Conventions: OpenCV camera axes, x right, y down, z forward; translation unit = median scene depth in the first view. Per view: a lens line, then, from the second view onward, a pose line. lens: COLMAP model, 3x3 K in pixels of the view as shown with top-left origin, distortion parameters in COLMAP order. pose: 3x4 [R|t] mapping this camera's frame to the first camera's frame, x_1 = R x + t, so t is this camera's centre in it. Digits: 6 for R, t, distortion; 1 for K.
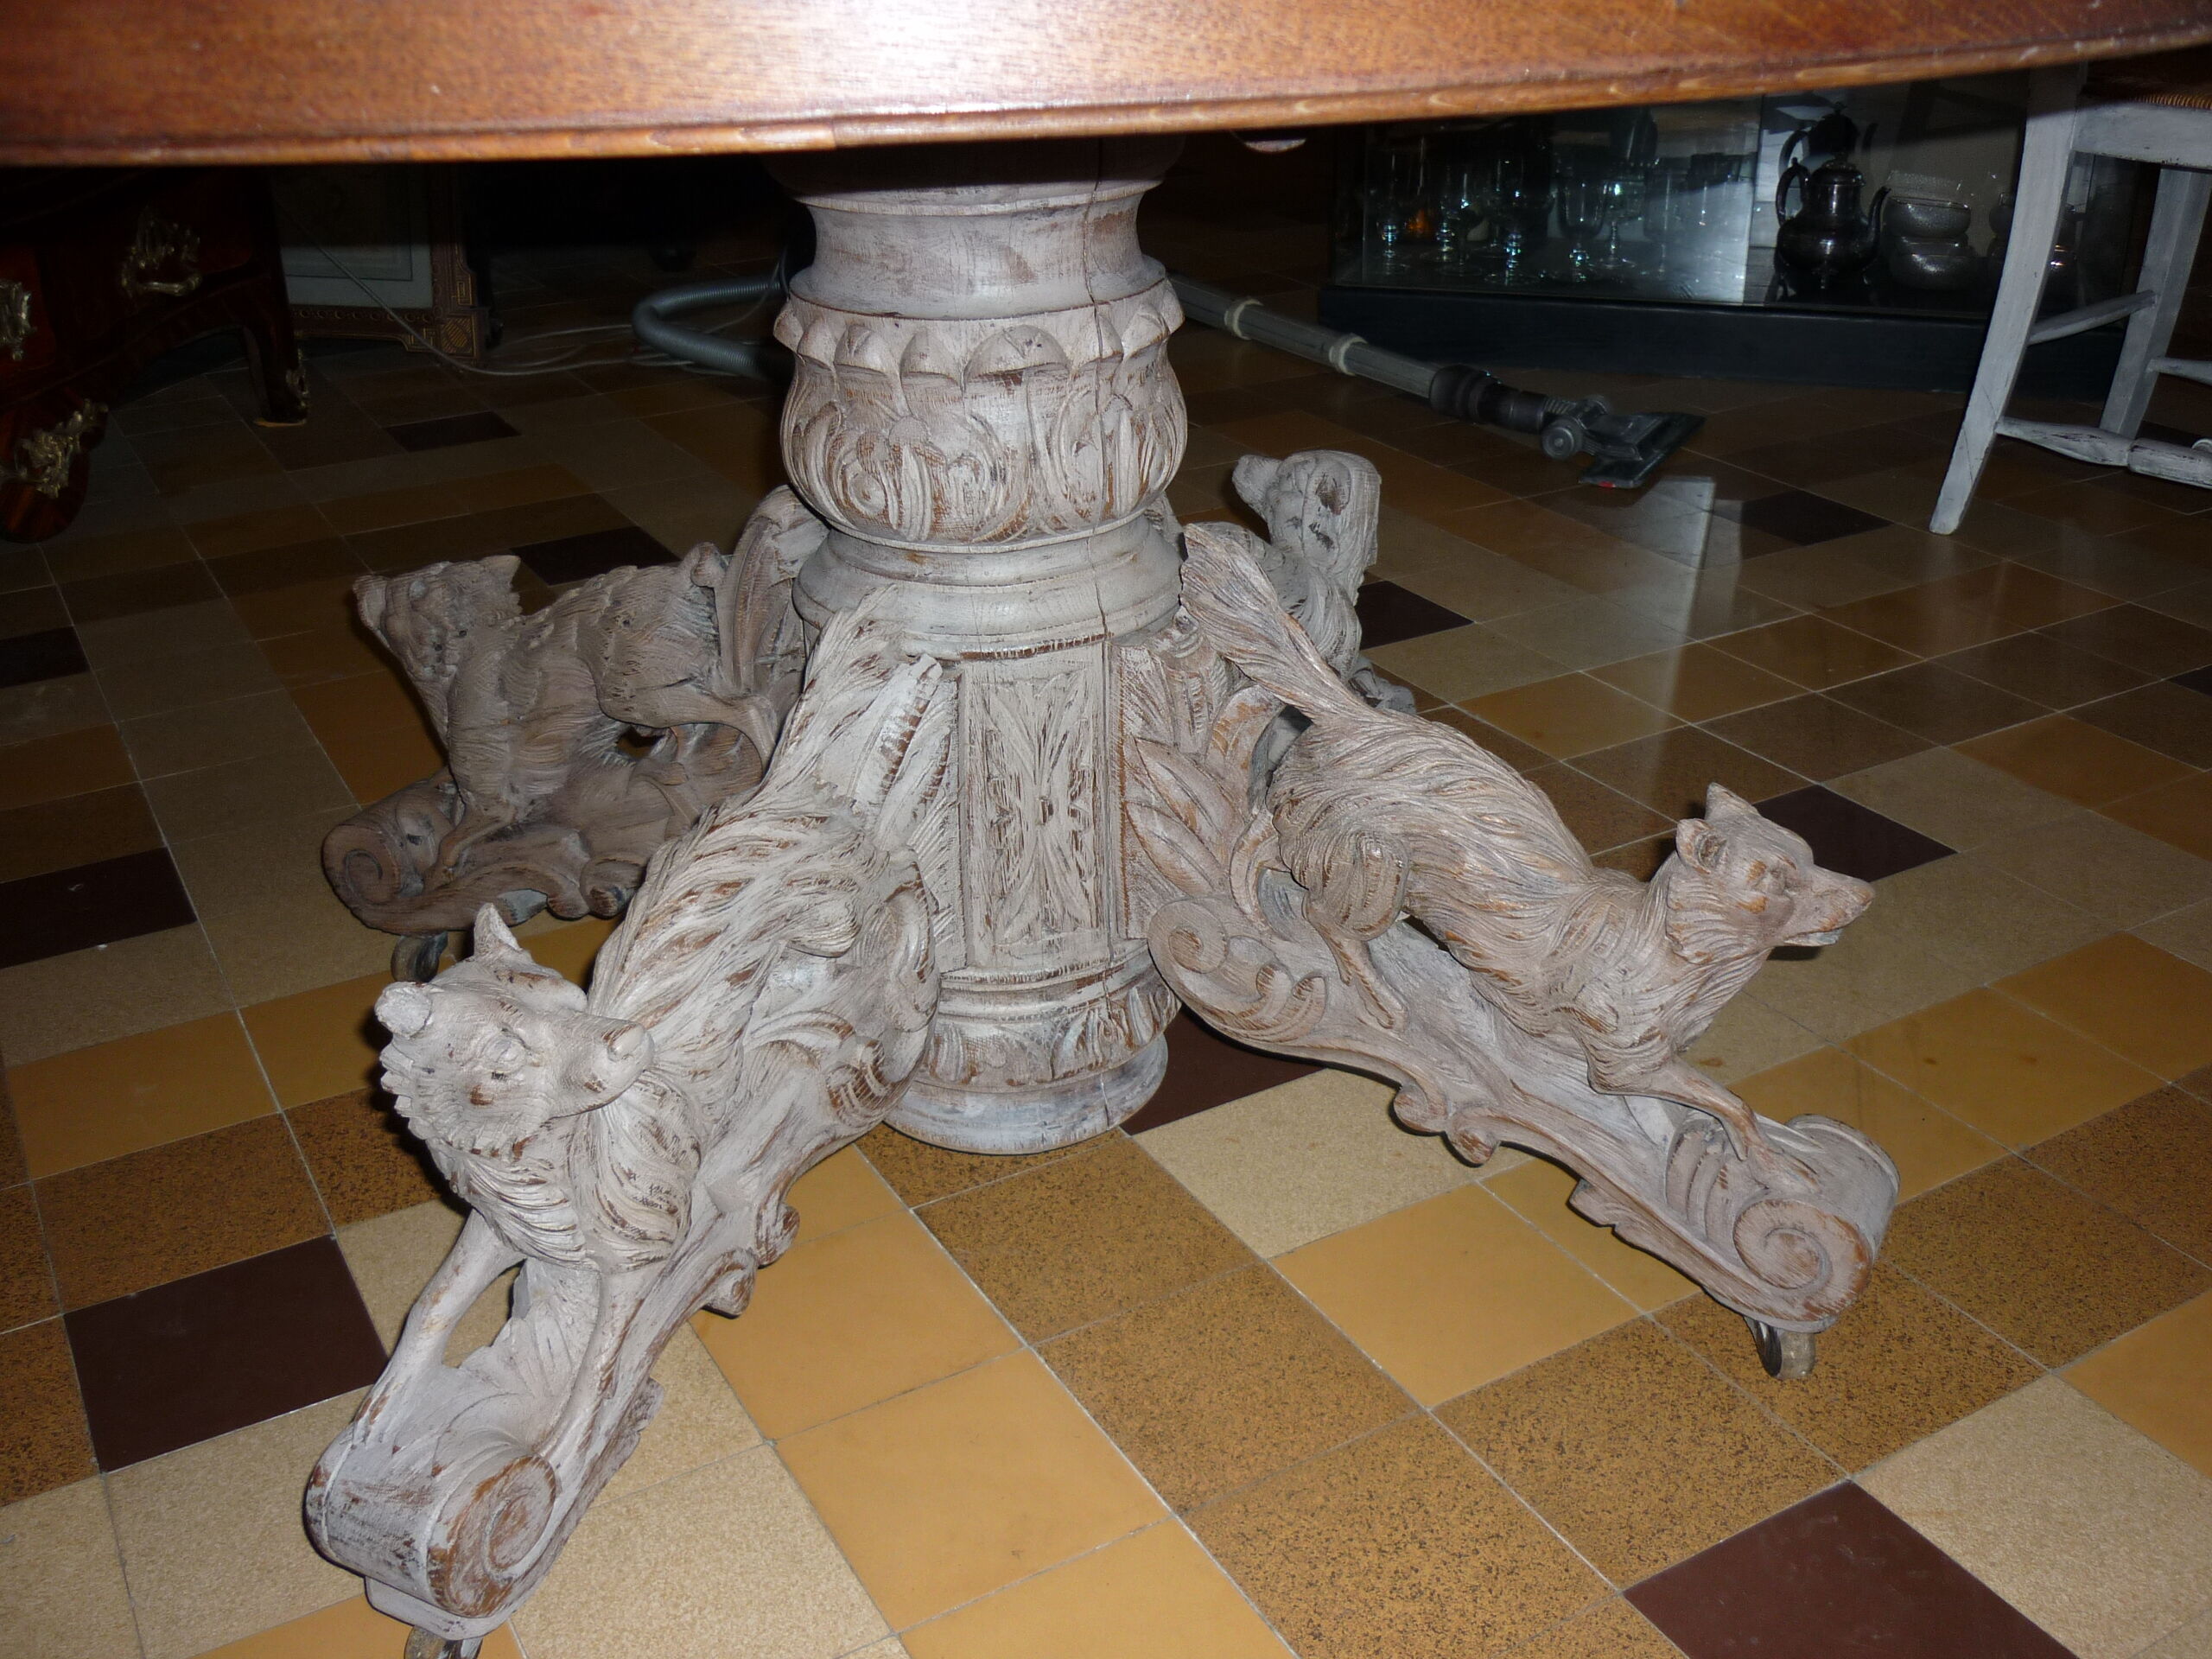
lens RADIAL K [[2197.2, 0, 1106.7], [0, 2197.2, 812.4], [0, 0, 1]] dist [-0.121138, 0.258486]
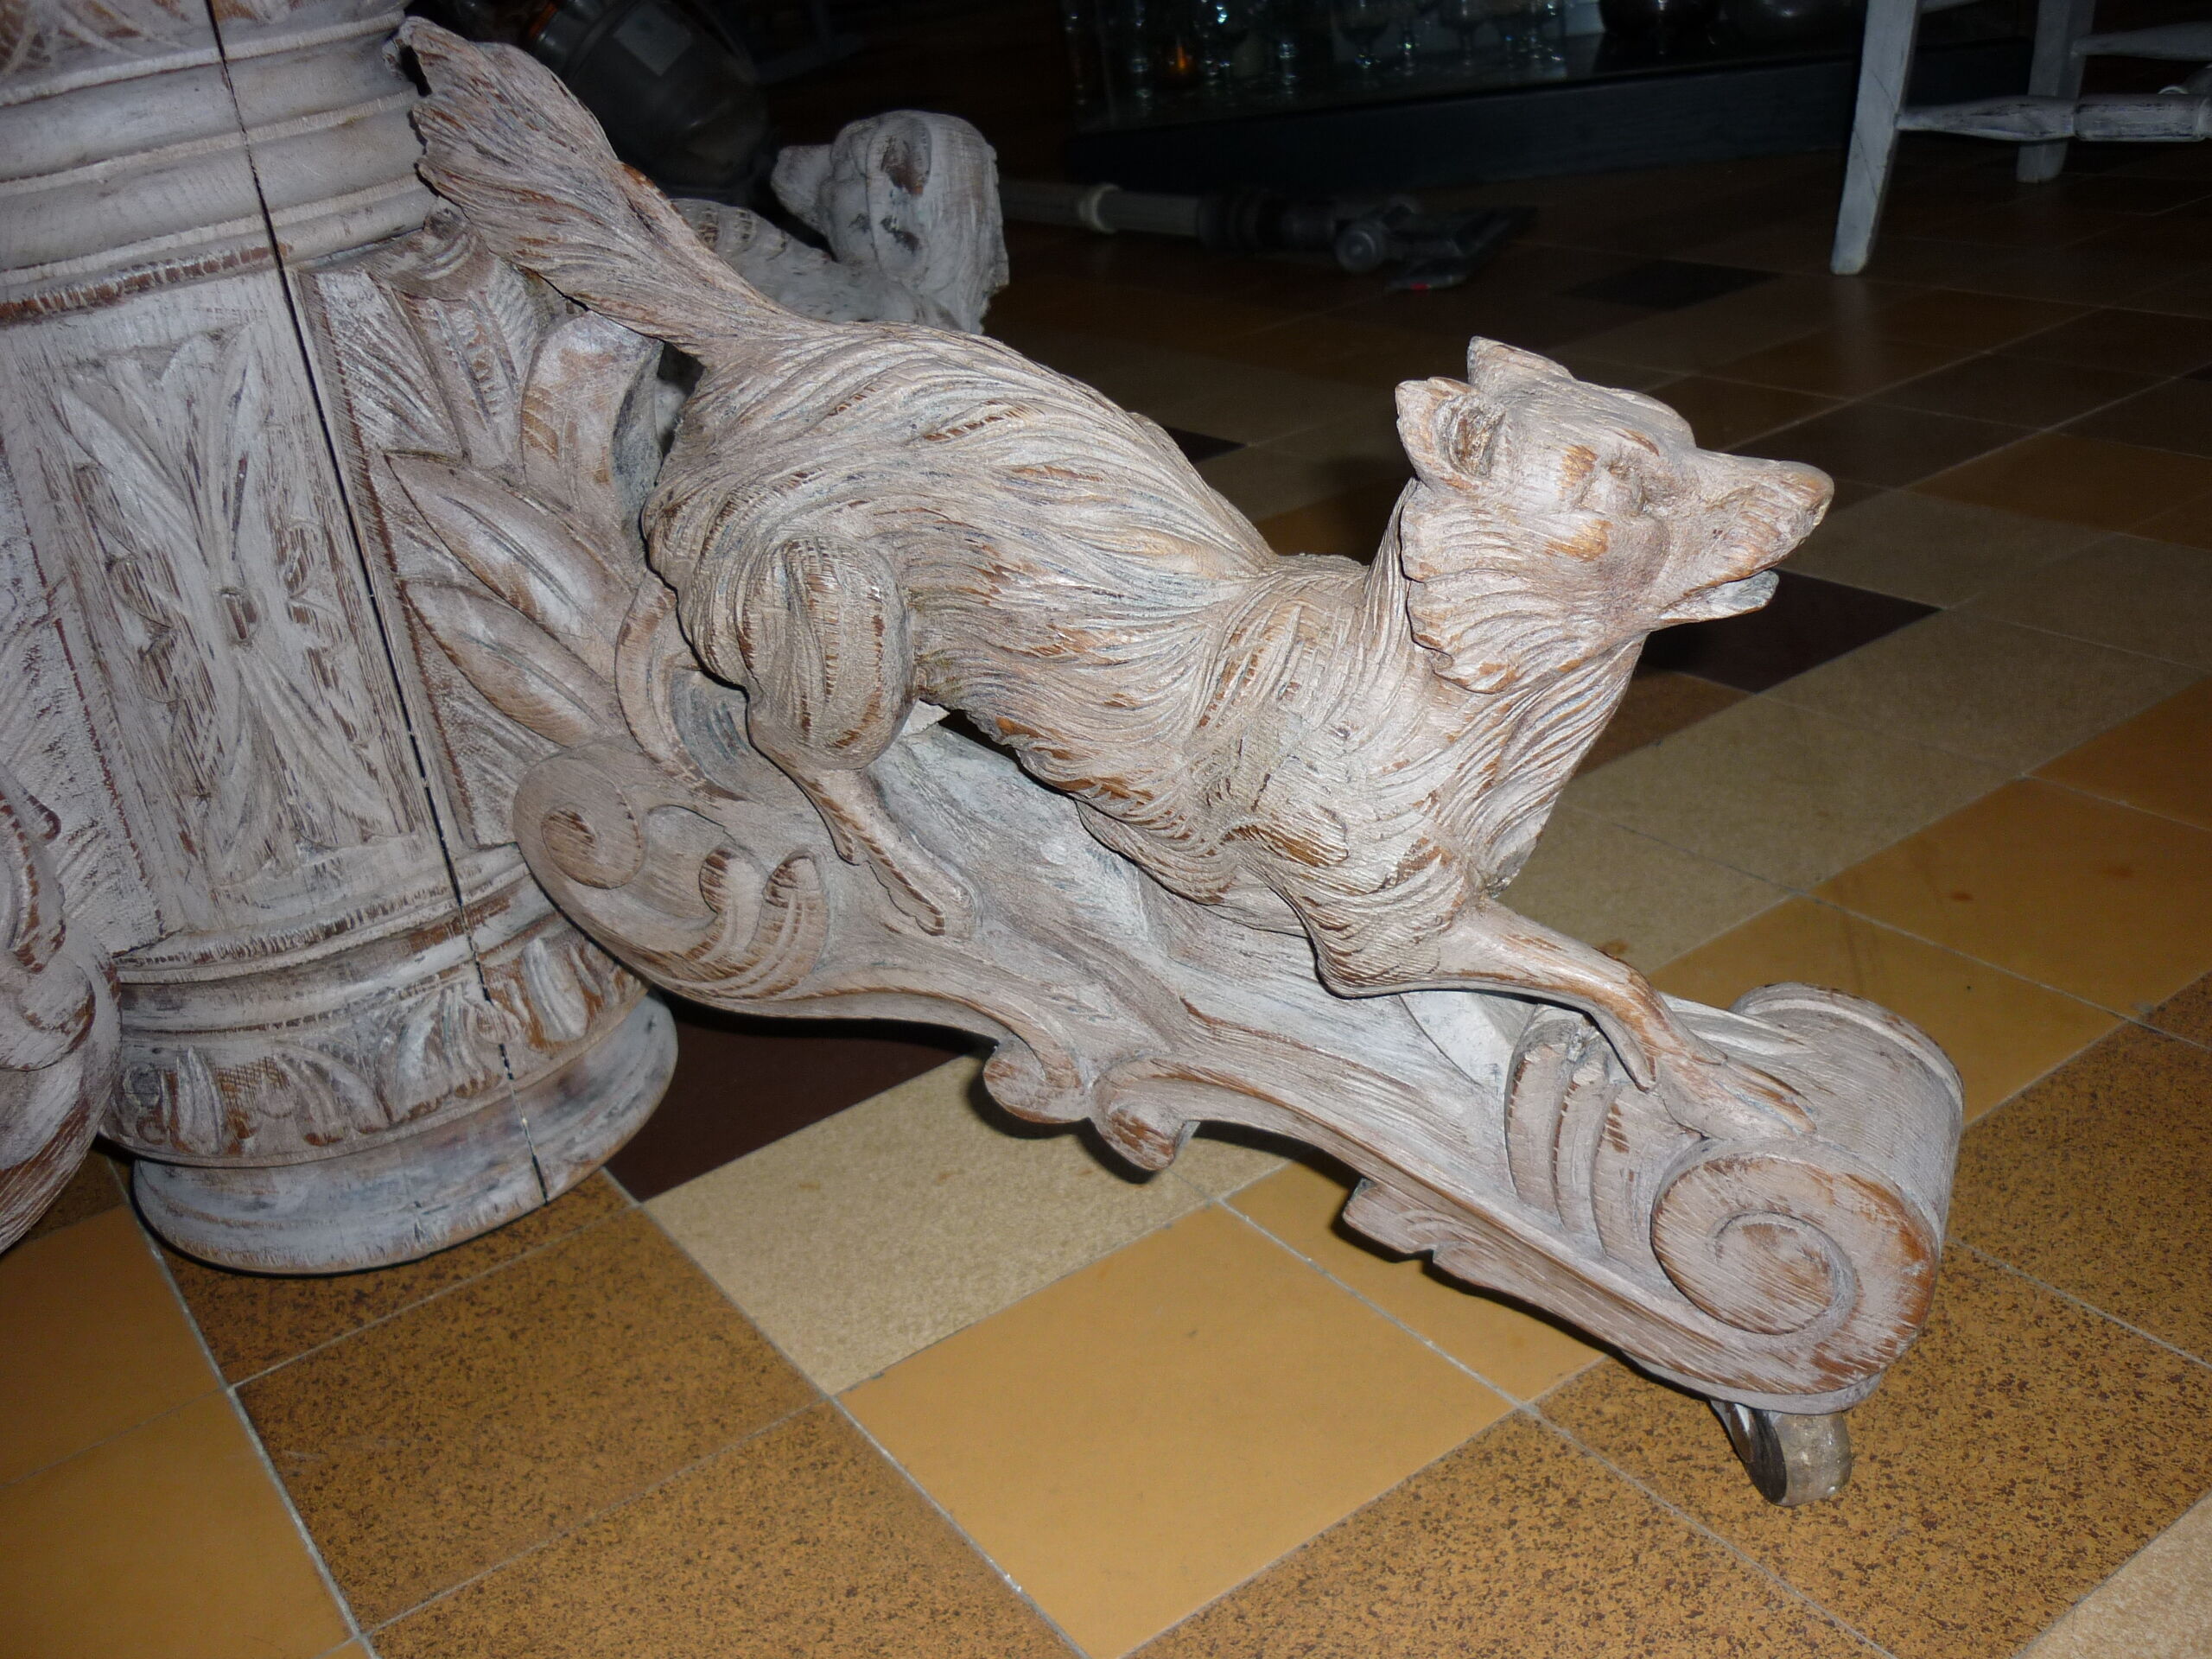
lens RADIAL K [[2190.4, 0, 1106.0], [0, 2190.4, 829.5], [0, 0, 1]] dist [-0.089763, 0.150928]
pose [[0.989929, -0.139871, 0.021818, 0.159834], [0.140200, 0.990019, -0.014335, 0.087098], [-0.019595, 0.017249, 0.999659, 0.482809]]
